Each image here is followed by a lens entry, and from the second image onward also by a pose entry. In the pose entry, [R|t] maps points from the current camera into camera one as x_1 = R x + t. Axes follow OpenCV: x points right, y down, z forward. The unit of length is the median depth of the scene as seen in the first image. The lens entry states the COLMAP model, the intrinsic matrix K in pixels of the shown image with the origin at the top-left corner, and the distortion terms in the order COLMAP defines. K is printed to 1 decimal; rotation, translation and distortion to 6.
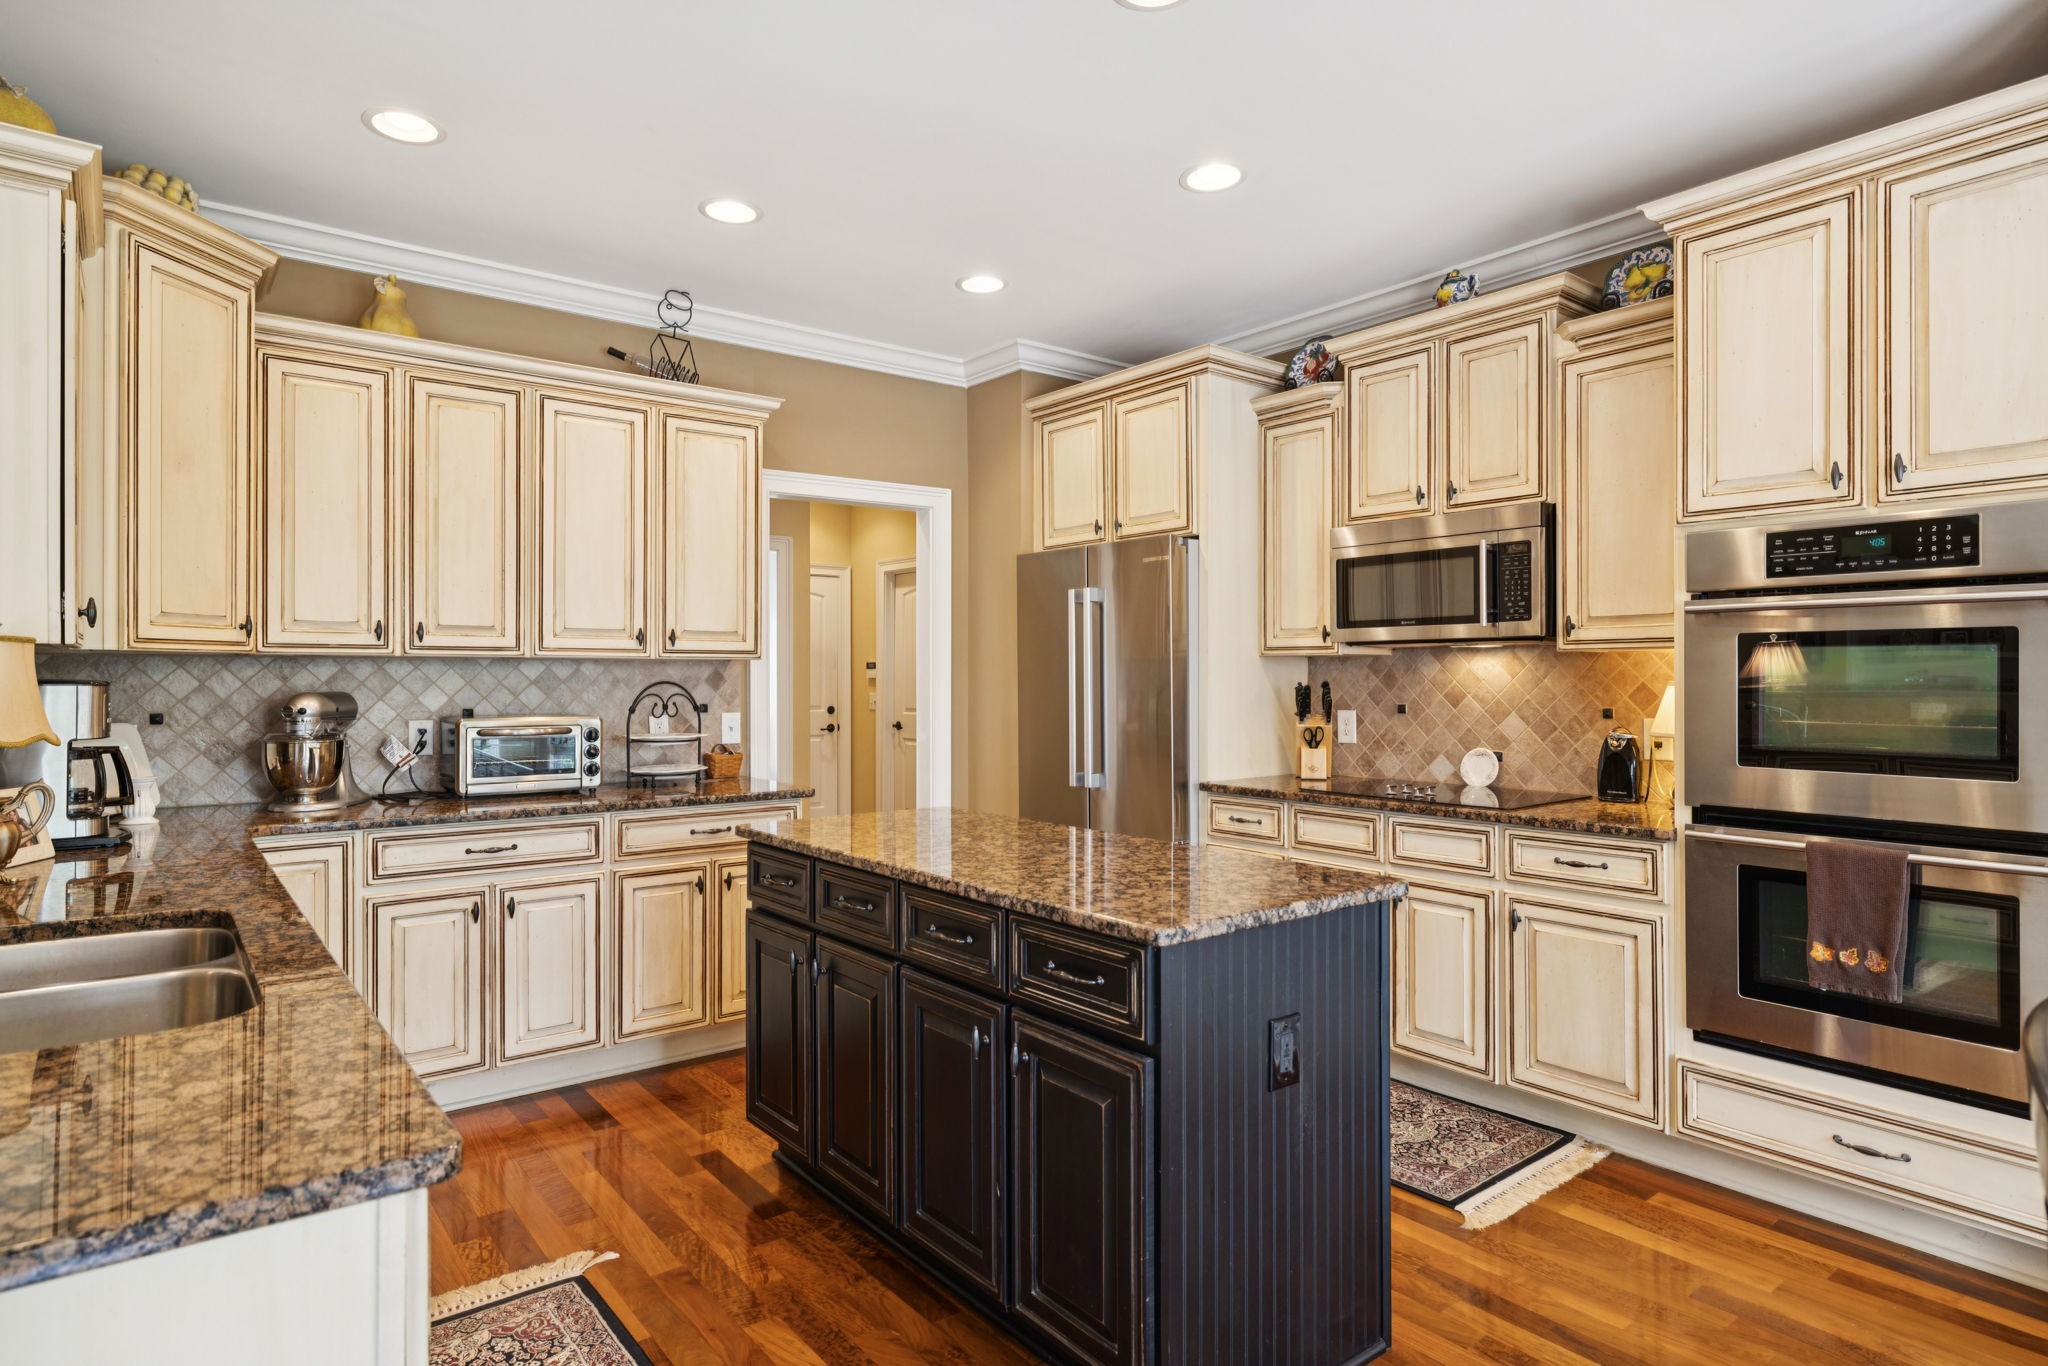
lens RADIAL K [[1092.4, 0, 1054.5], [0, 1092.4, 678.6], [0, 0, 1]] dist [-0.006753, 0.003510]
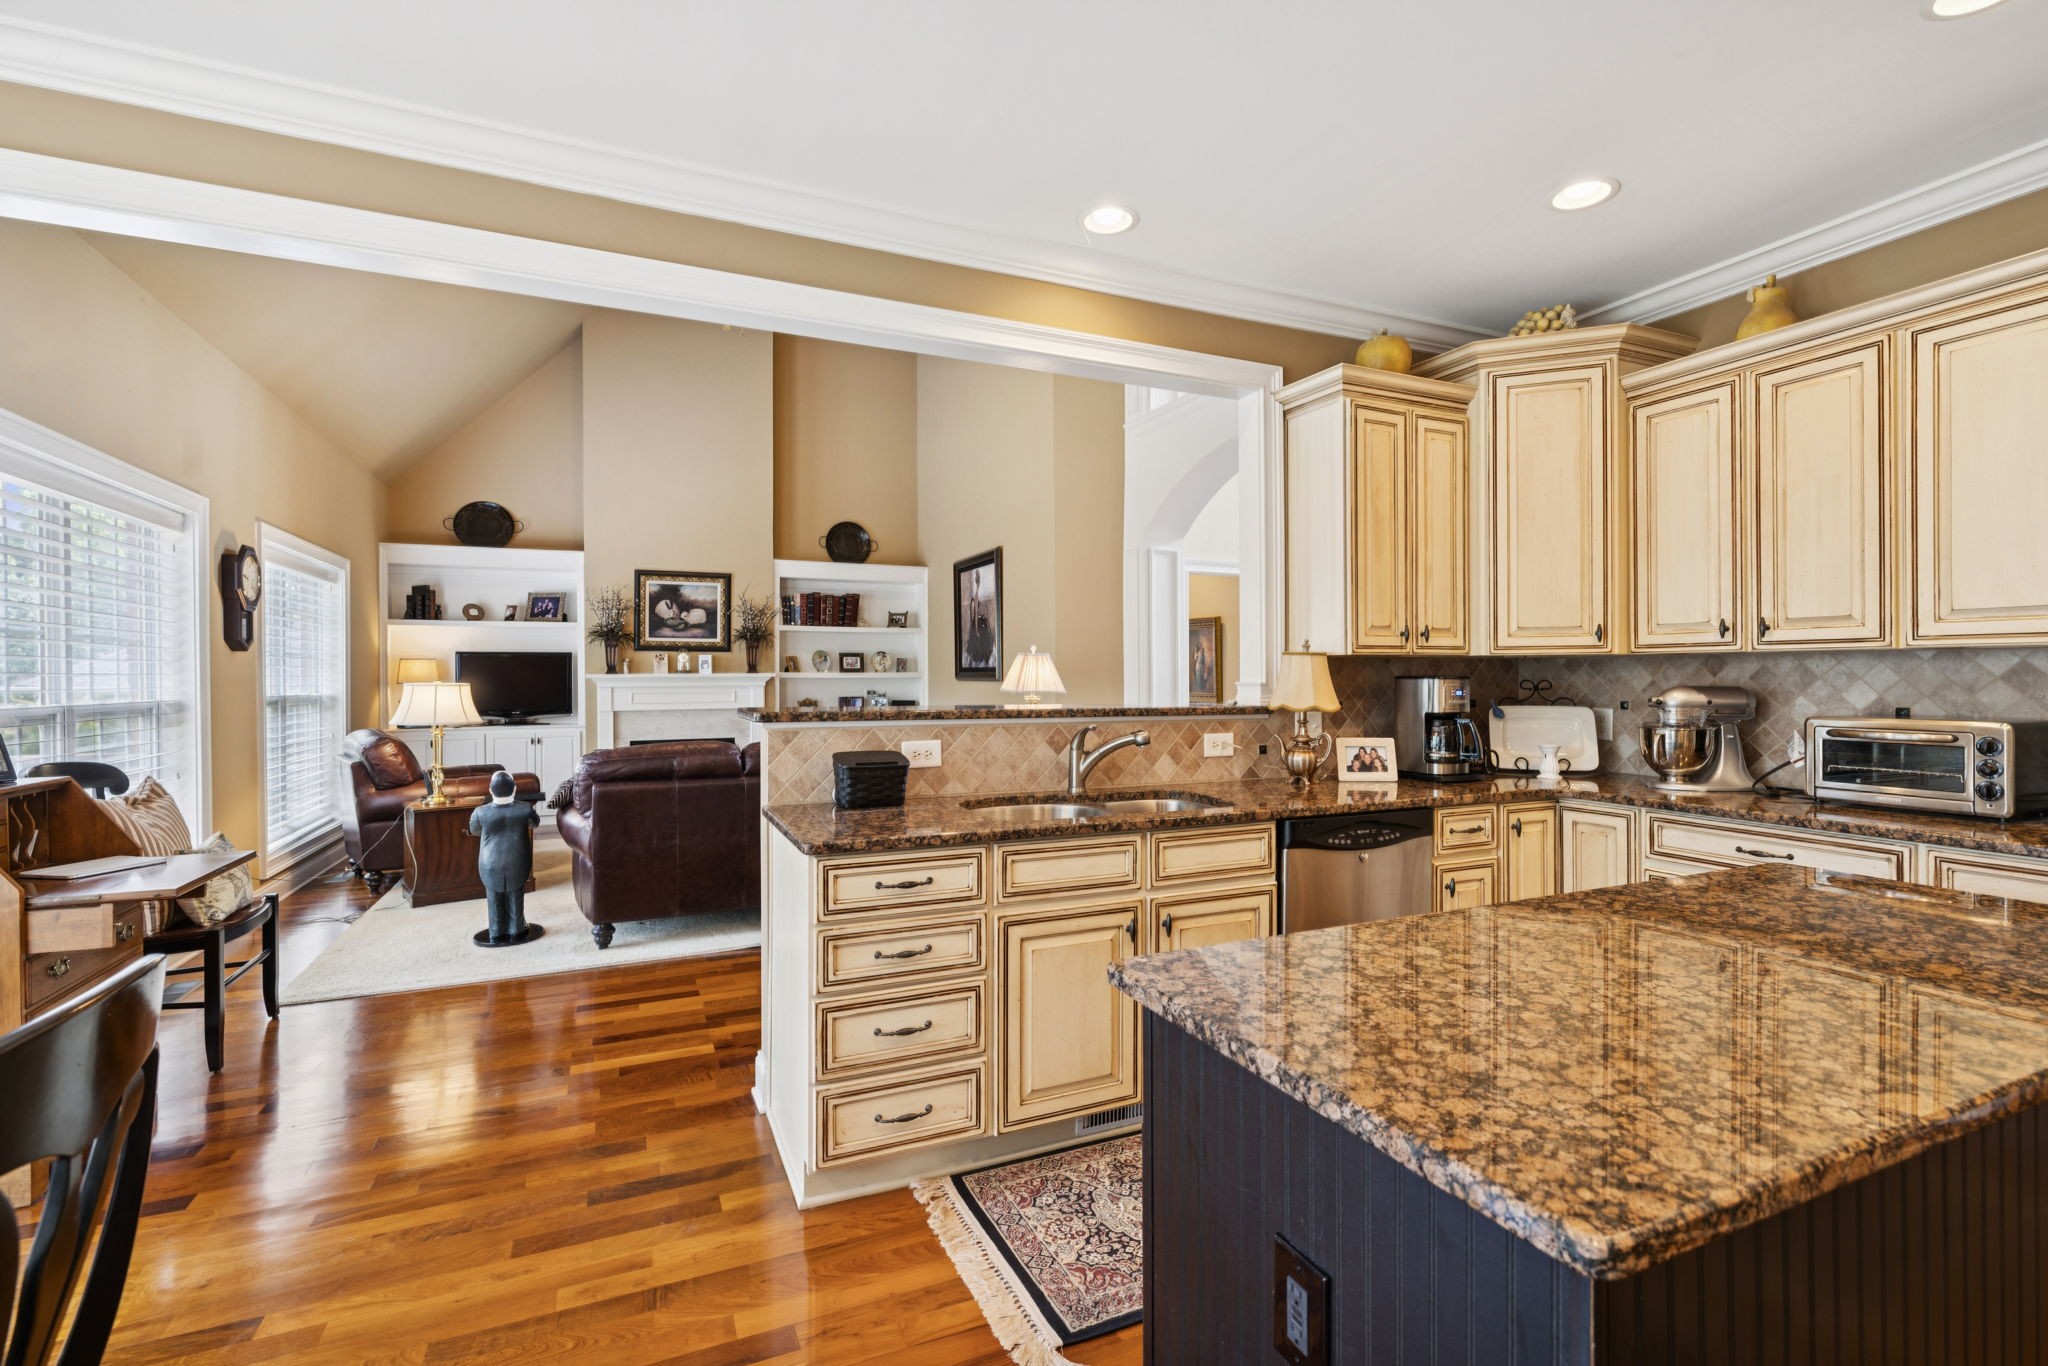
lens RADIAL K [[914.1, 0, 1012.9], [0, 914.1, 676.5], [0, 0, 1]] dist [0.001126, -0.000649]
pose [[-0.261507, 0.001716, -0.965200, 0.415723], [0.002111, 0.999997, 0.001206, 0.000115], [0.965199, -0.001722, -0.261510, 0.564029]]
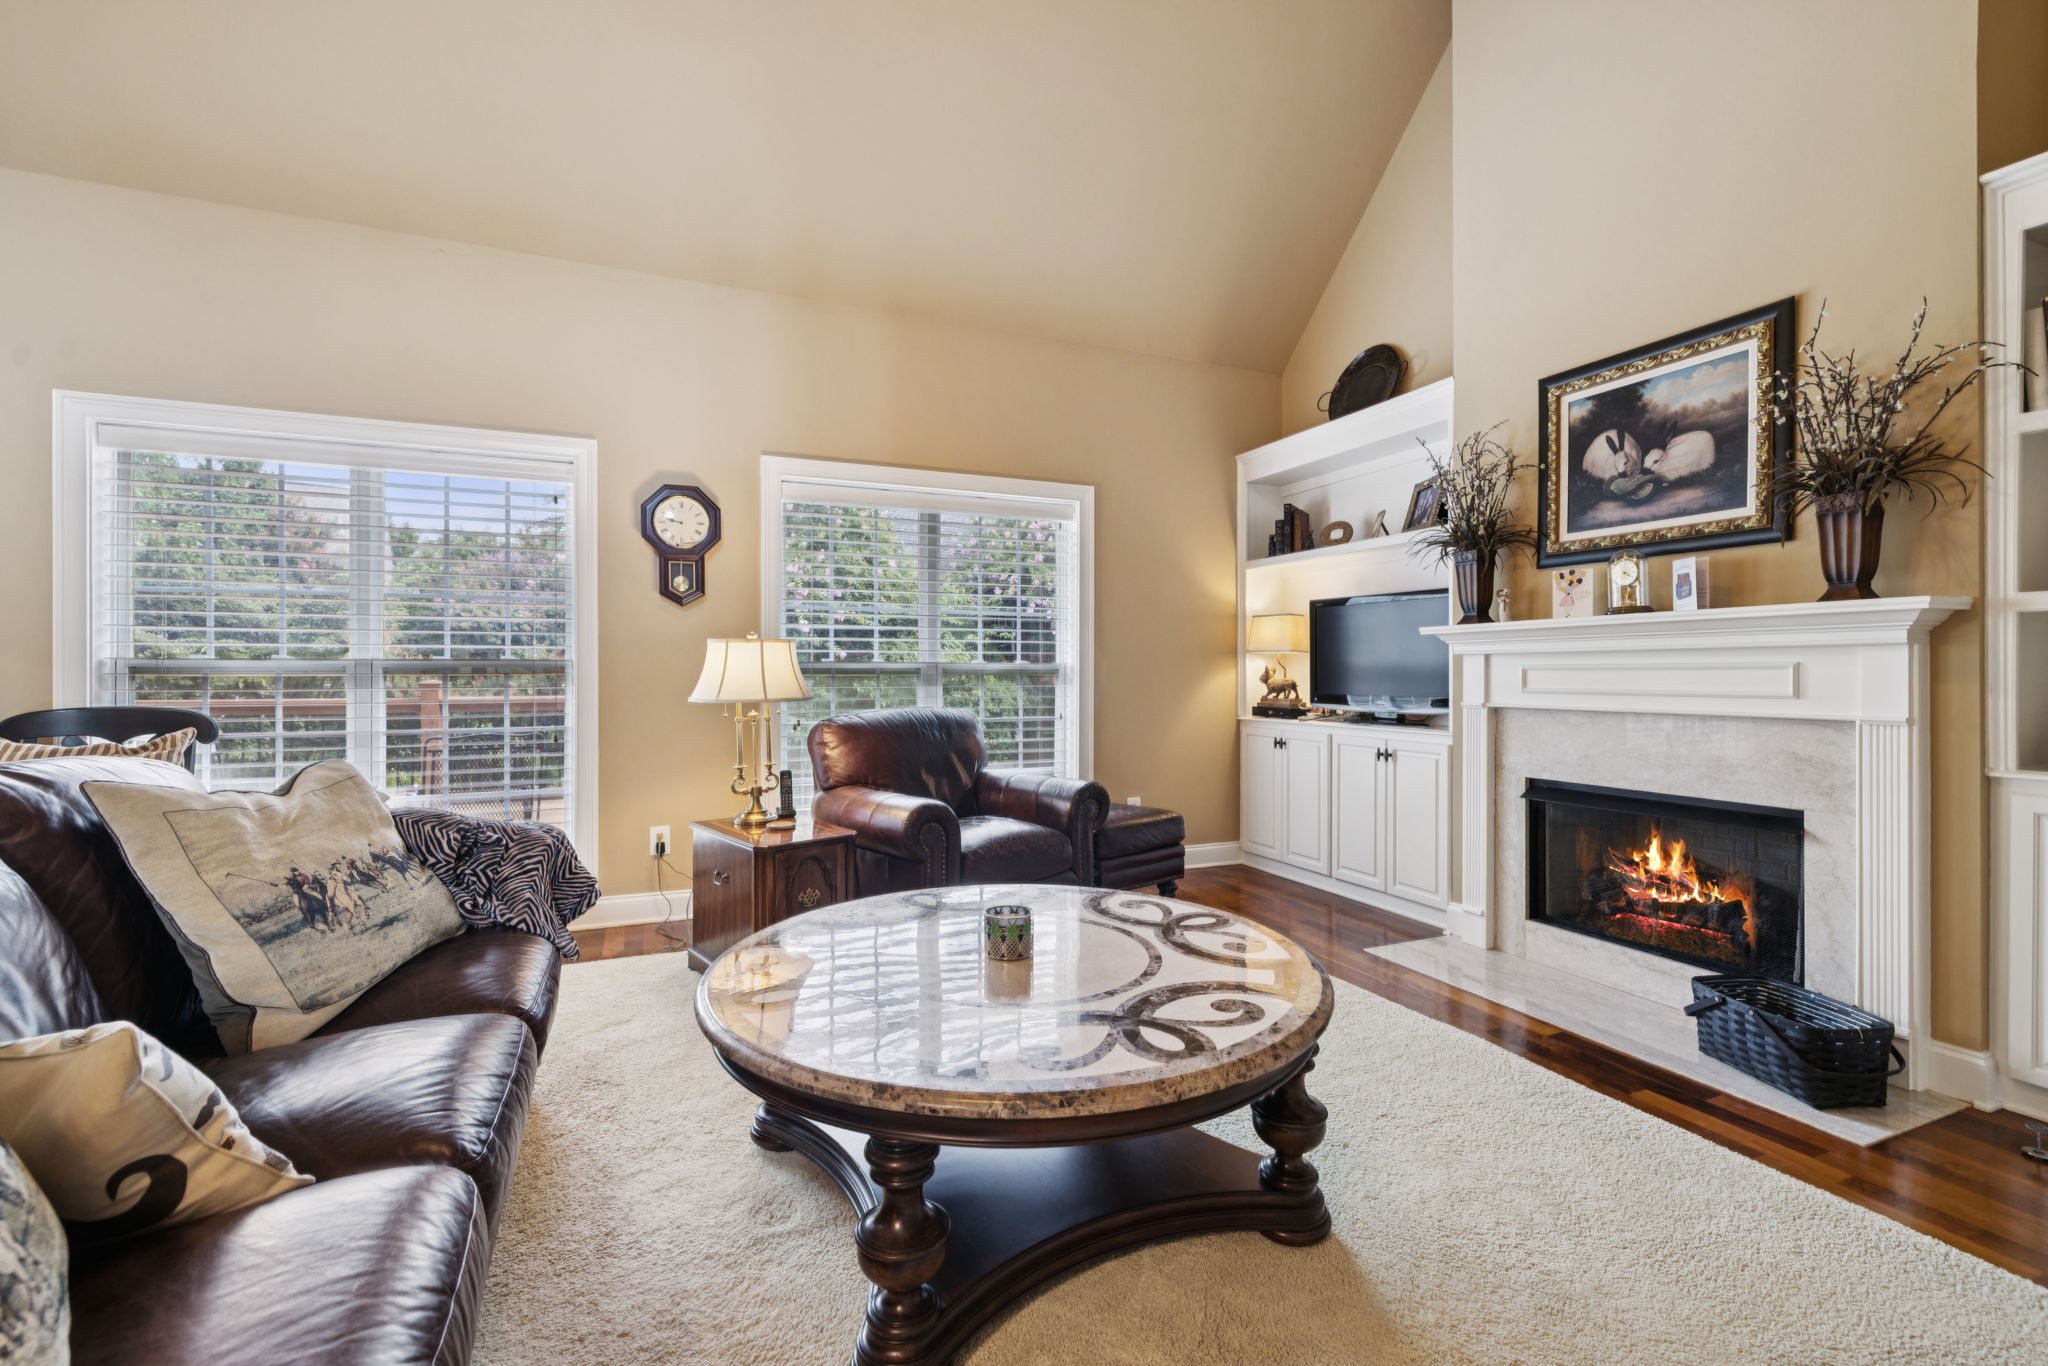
lens RADIAL K [[887.1, 0, 1029.8], [0, 887.1, 672.6], [0, 0, 1]] dist [0.003669, 0.000583]
pose [[-0.963563, 0.000325, 0.267480, -1.399733], [0.001786, 0.999985, 0.005220, 0.044900], [-0.267474, 0.005507, -0.963549, 0.083162]]
